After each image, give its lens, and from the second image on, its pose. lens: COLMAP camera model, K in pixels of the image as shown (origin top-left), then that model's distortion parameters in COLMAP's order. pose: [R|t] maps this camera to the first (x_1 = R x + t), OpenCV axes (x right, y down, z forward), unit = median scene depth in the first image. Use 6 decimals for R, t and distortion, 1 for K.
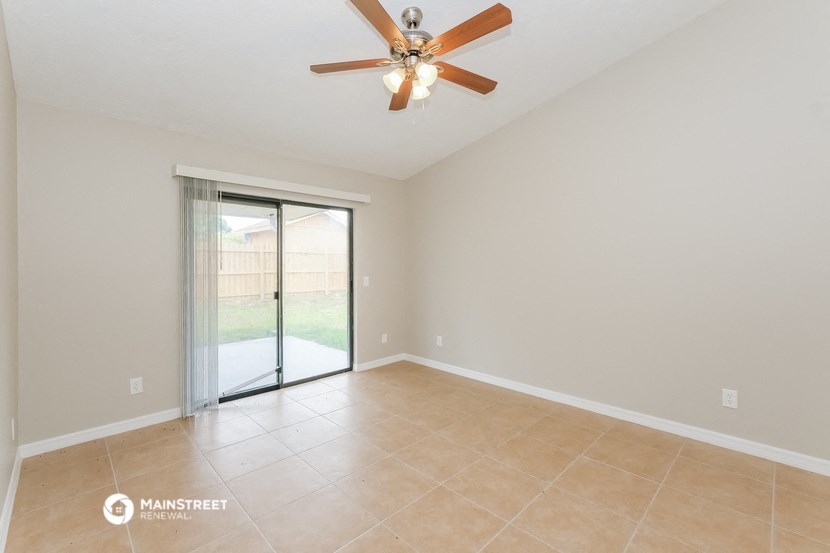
lens RADIAL K [[367.0, 0, 417.4], [0, 367.0, 270.2], [0, 0, 1]] dist [0.017752, -0.000265]
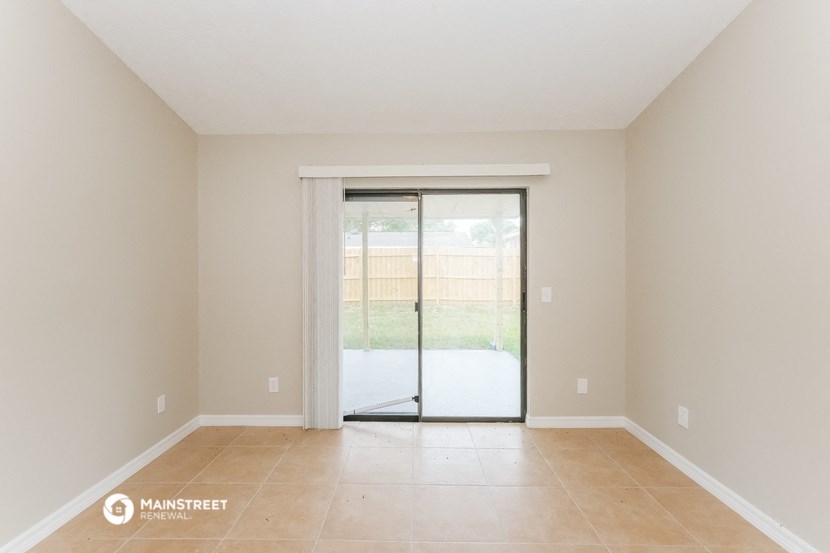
lens RADIAL K [[367.0, 0, 416.2], [0, 367.0, 273.0], [0, 0, 1]] dist [0.017752, -0.000265]
pose [[0.692757, 0.008642, -0.721119, 0.206642], [-0.010243, 0.999945, 0.002143, -0.008544], [0.721098, 0.005902, 0.692807, 0.430128]]
